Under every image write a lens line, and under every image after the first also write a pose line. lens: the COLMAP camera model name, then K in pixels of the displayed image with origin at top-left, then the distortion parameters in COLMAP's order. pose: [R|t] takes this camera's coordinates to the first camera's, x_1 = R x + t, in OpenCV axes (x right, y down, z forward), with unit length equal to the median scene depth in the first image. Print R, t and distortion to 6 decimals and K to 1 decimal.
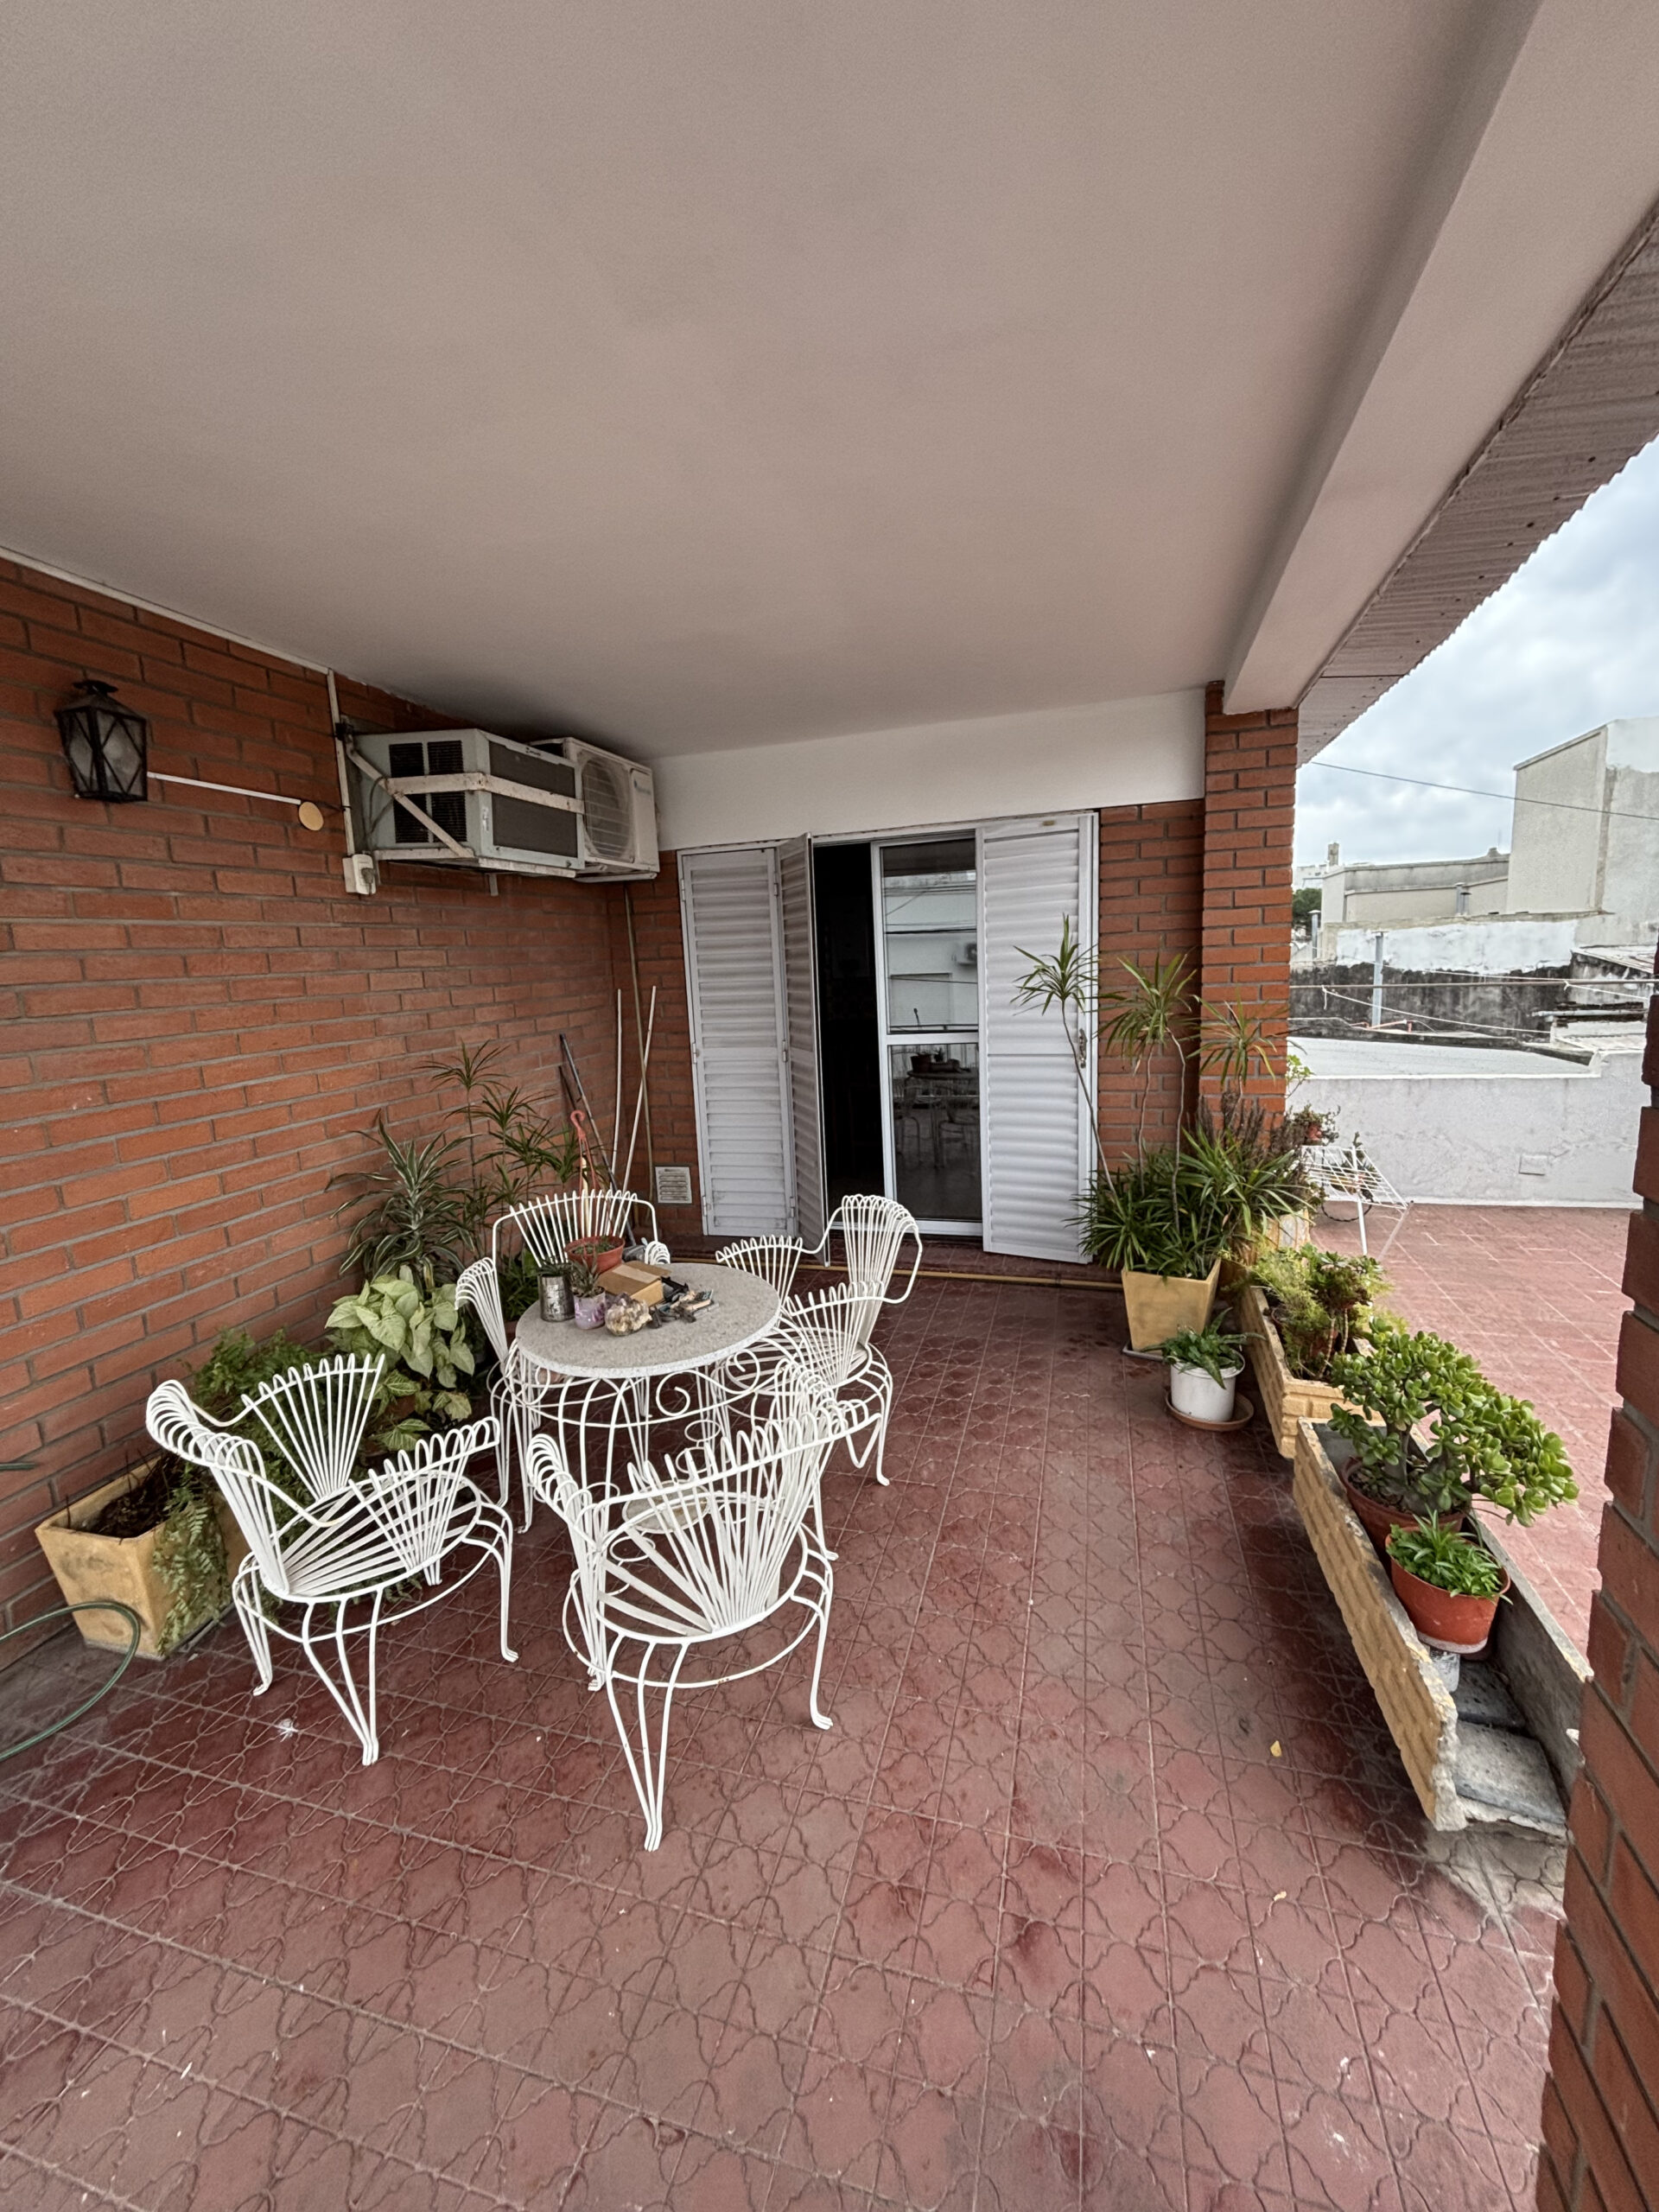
lens RADIAL K [[883.5, 0, 818.4], [0, 883.5, 1108.7], [0, 0, 1]] dist [-0.007654, -0.000043]
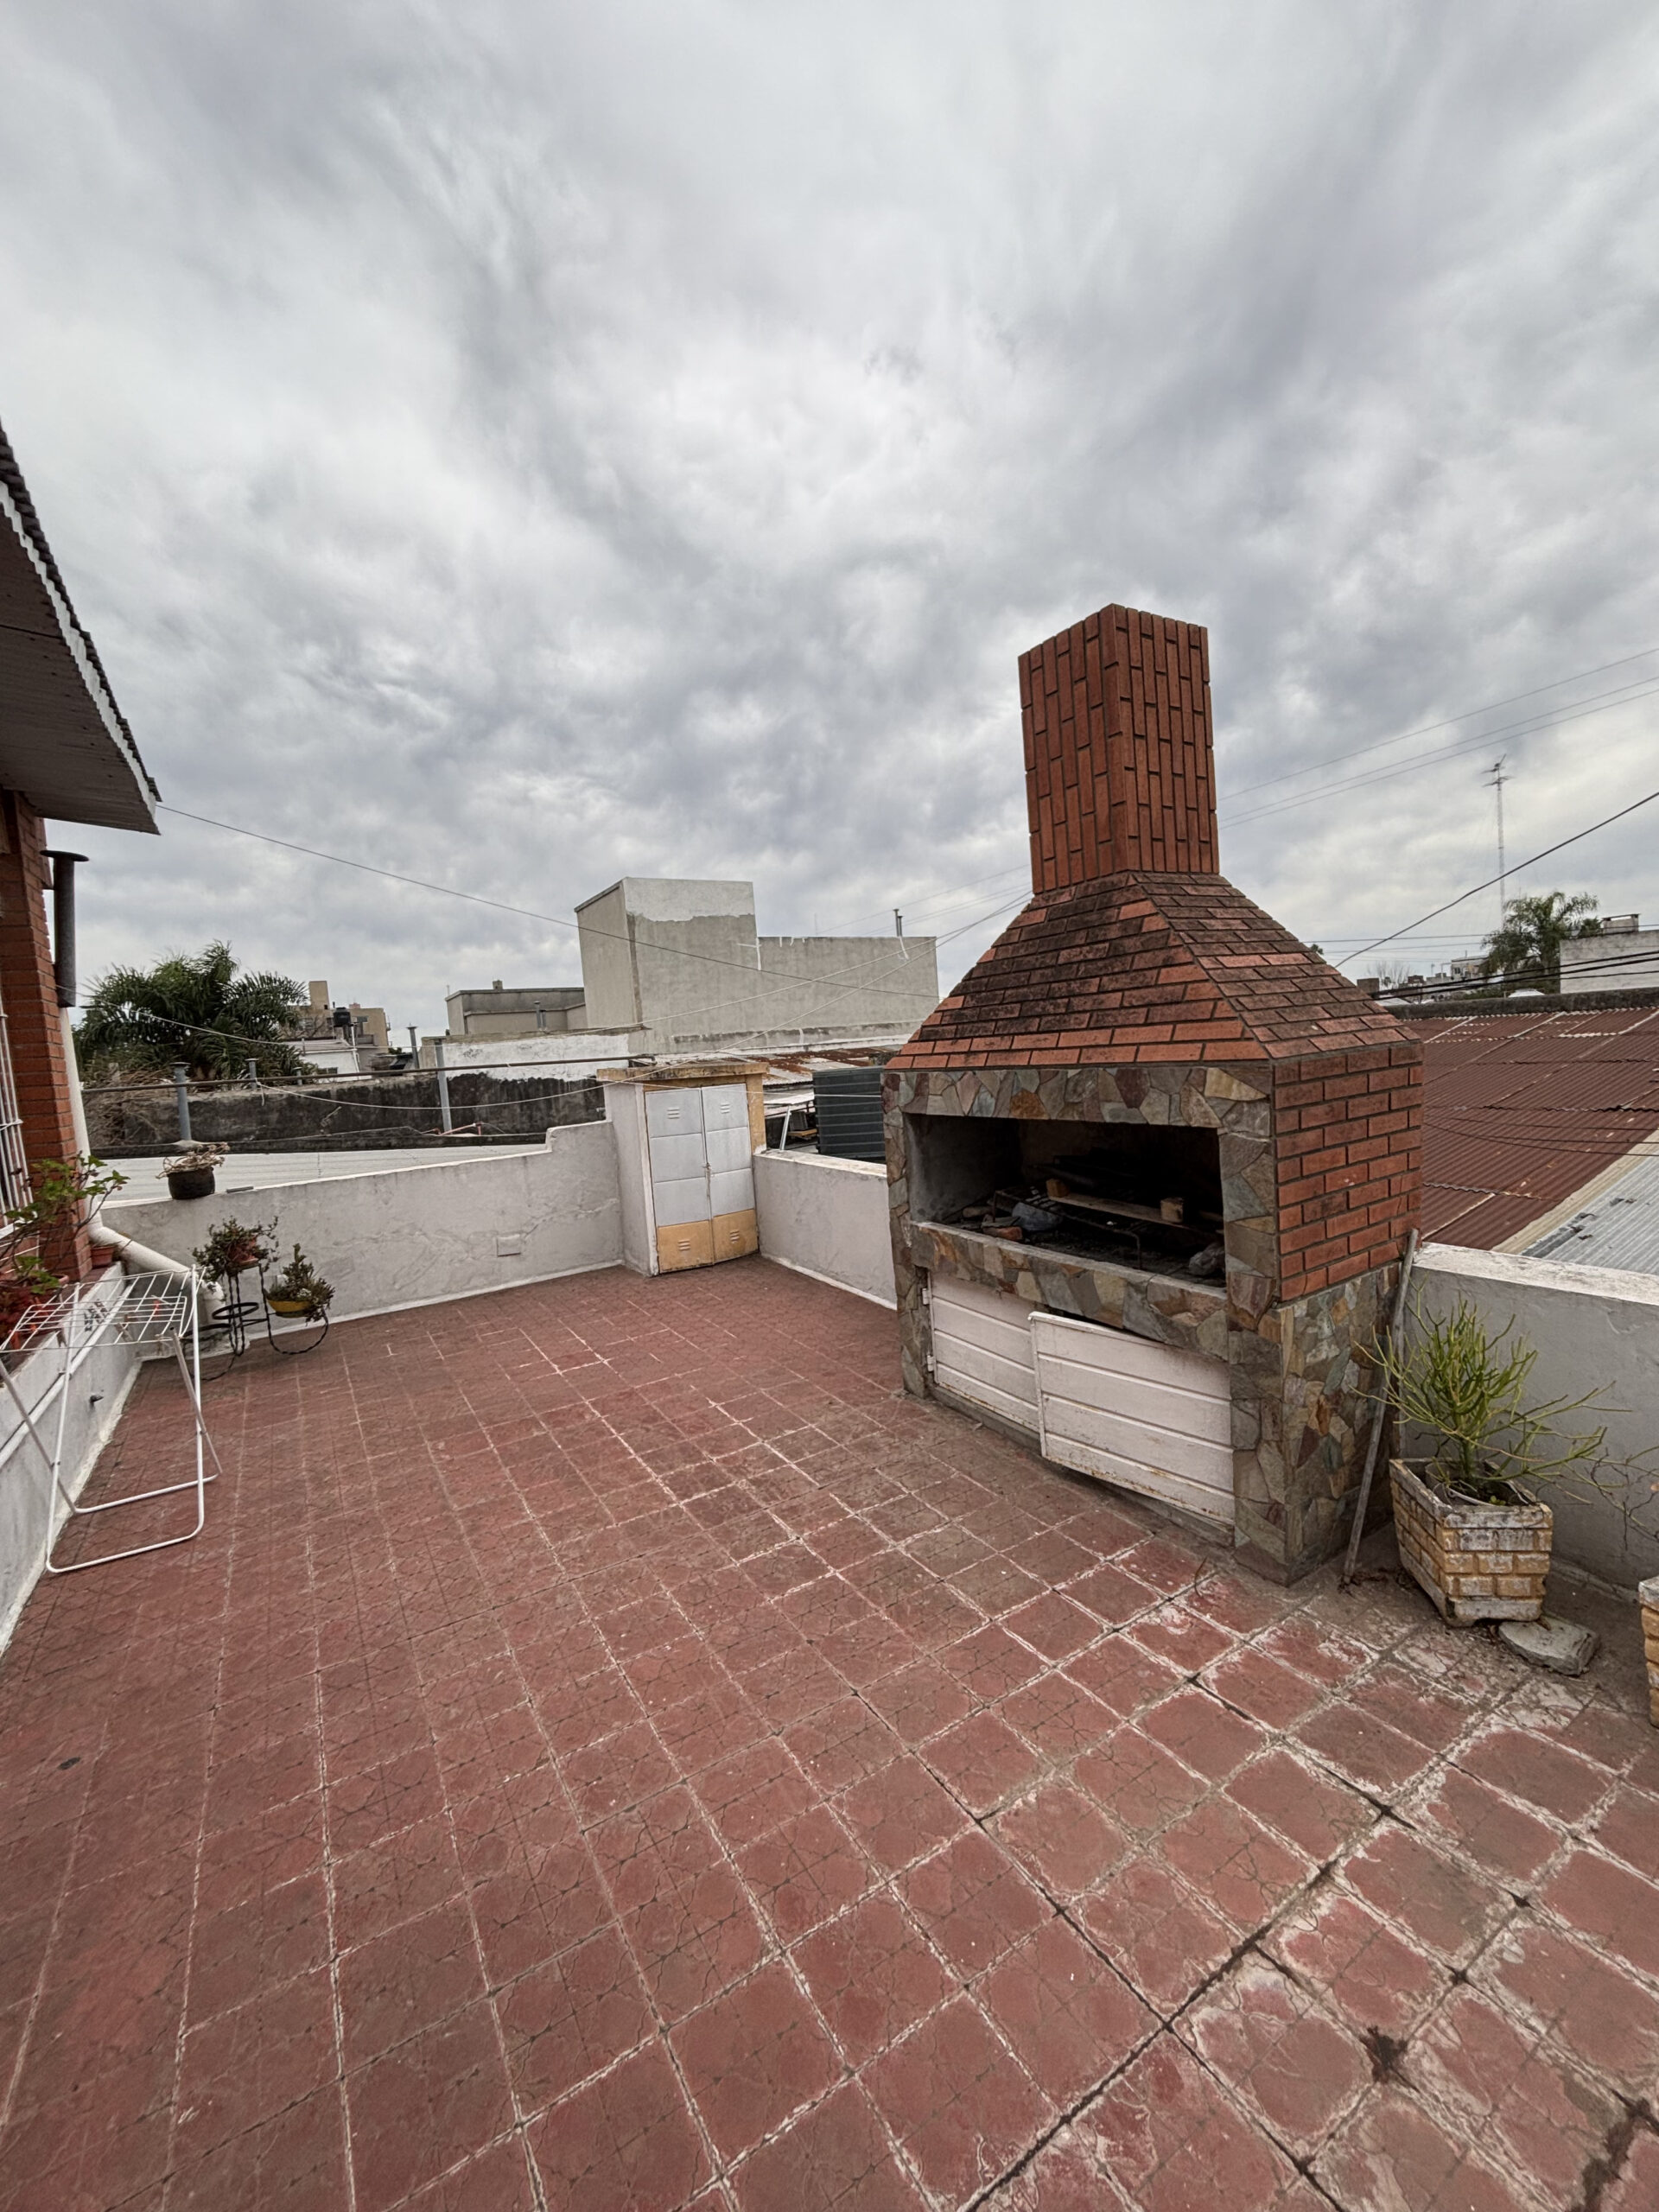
lens RADIAL K [[883.5, 0, 827.6], [0, 883.5, 1100.0], [0, 0, 1]] dist [-0.007654, -0.000043]
pose [[0.656032, -0.052869, 0.752879, 0.325613], [0.169823, 0.982303, -0.078999, 0.045050], [-0.735379, 0.179682, 0.653401, 0.050040]]
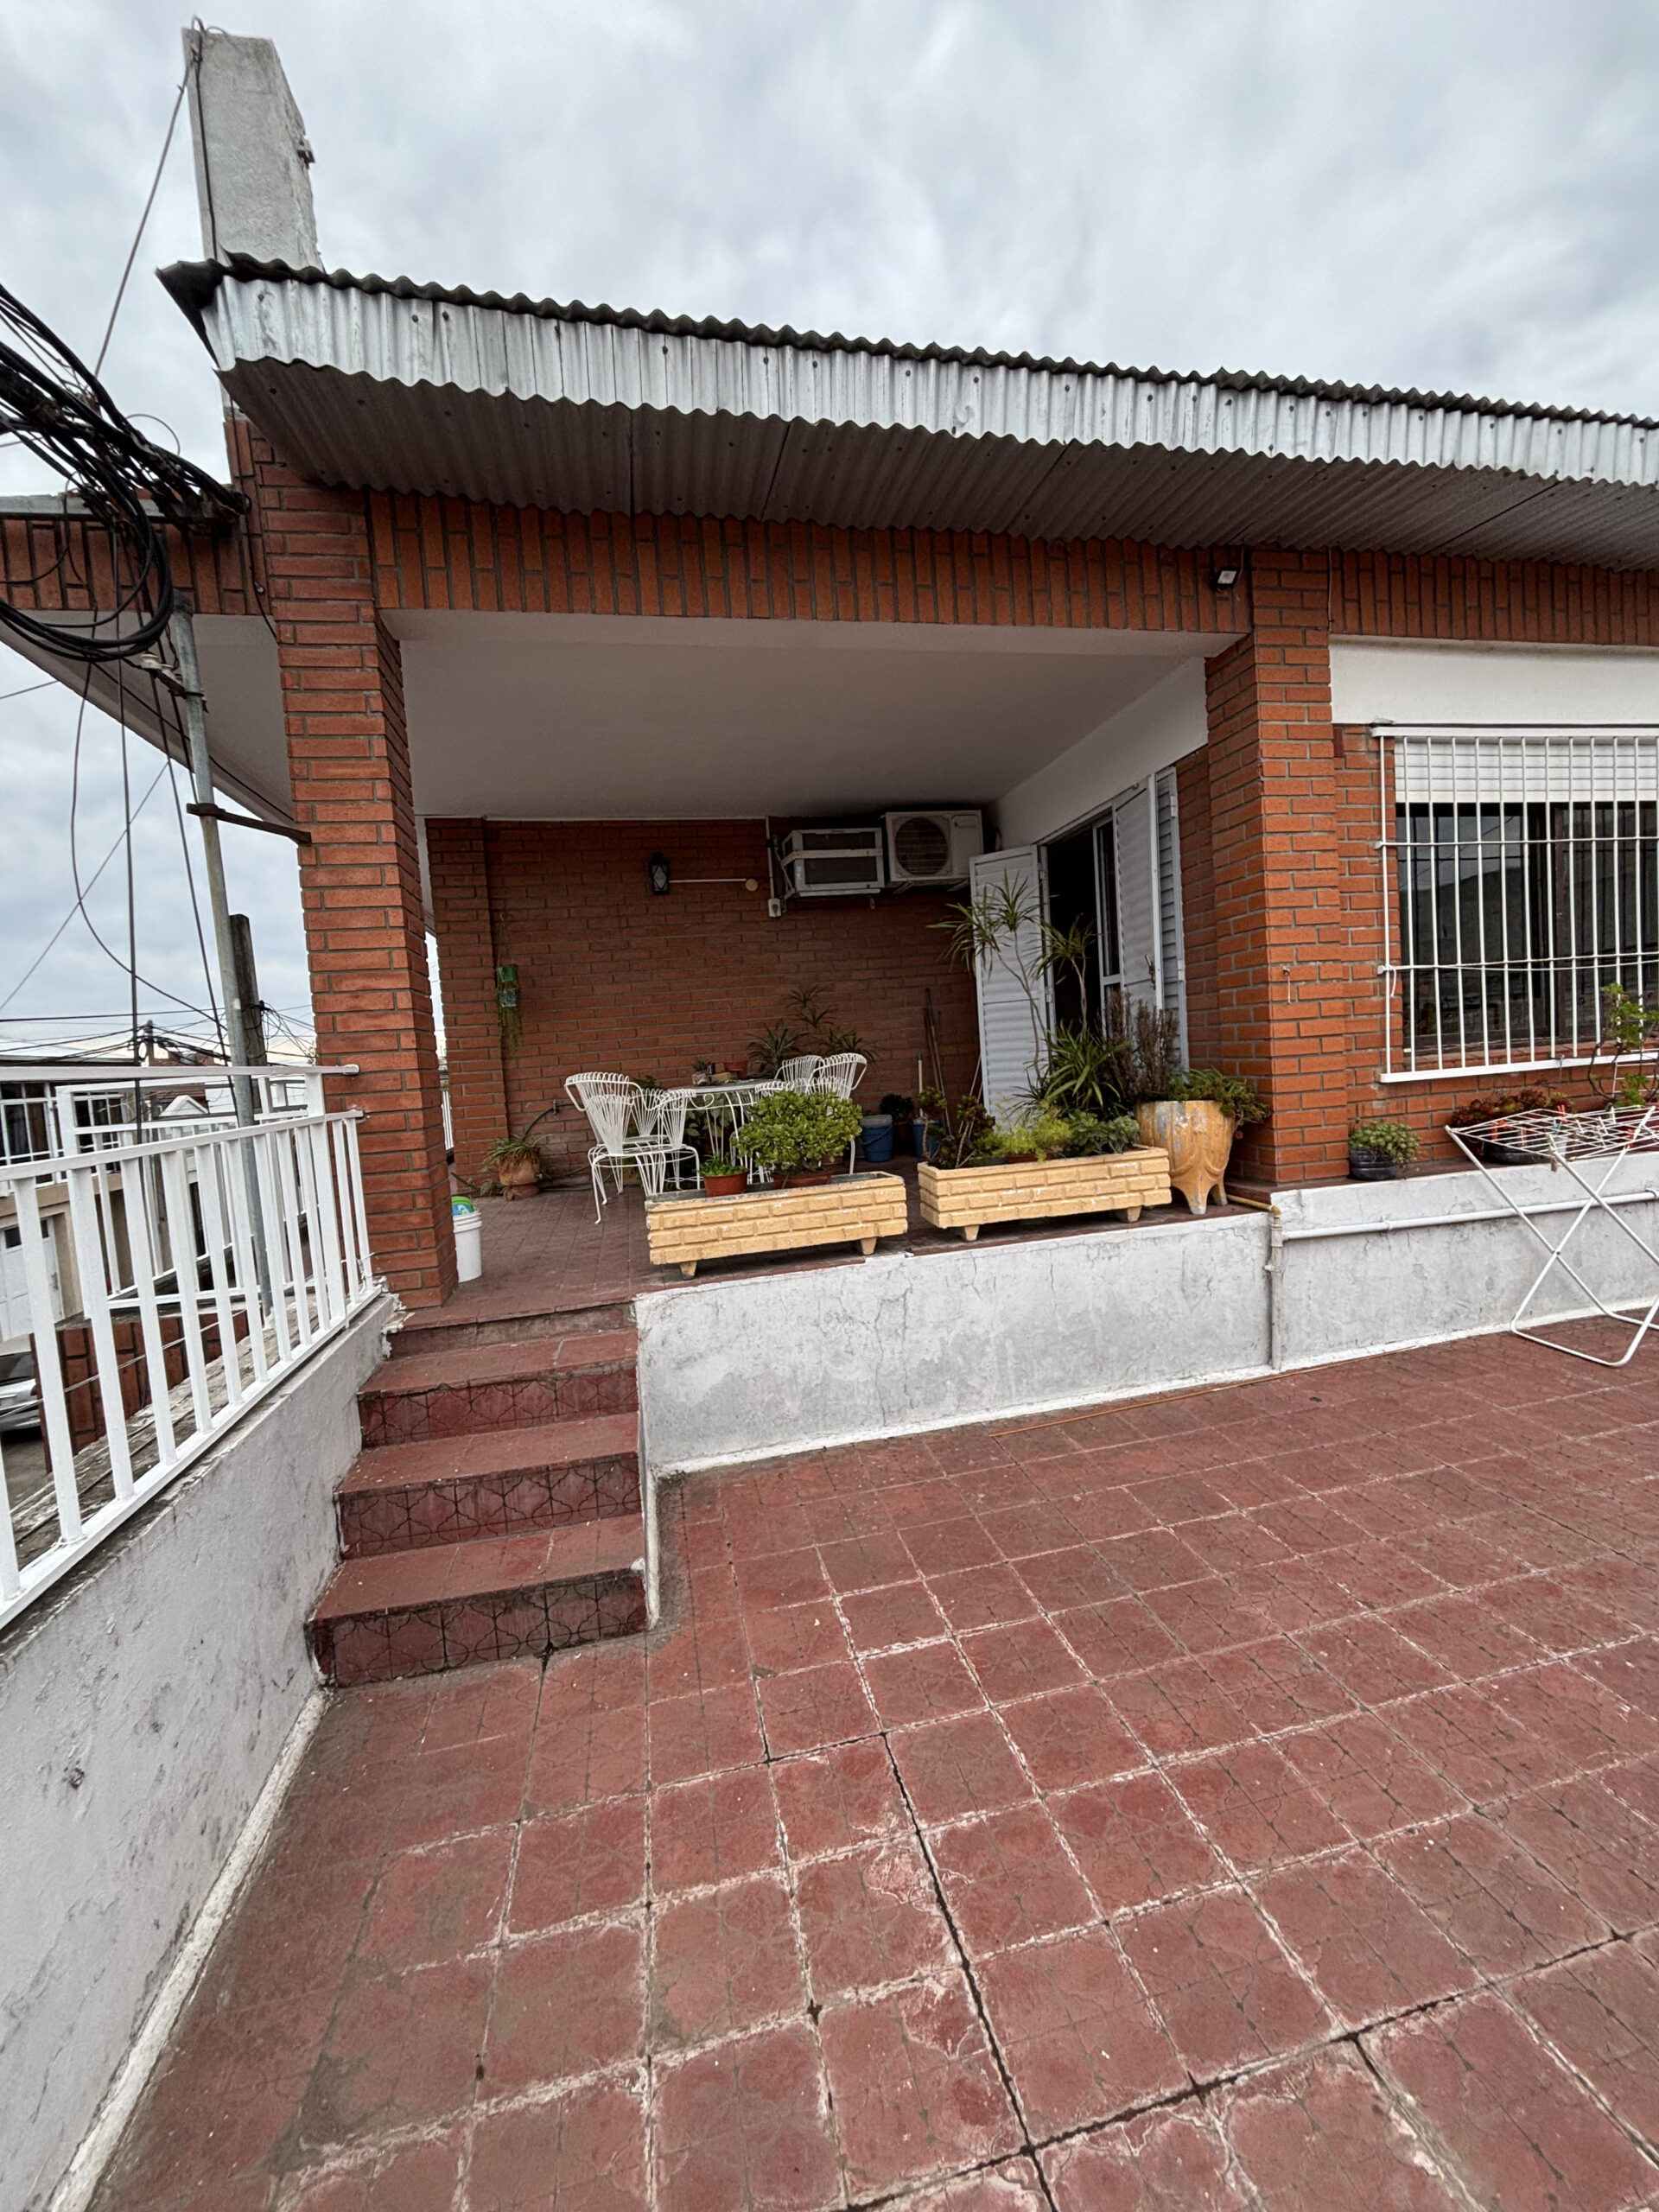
lens RADIAL K [[883.5, 0, 831.4], [0, 883.5, 1104.9], [0, 0, 1]] dist [-0.007654, -0.000043]
pose [[0.498662, 0.066446, -0.864246, 0.766417], [-0.095882, 0.995167, 0.021189, 0.081972], [0.861477, 0.072300, 0.502623, 0.038546]]
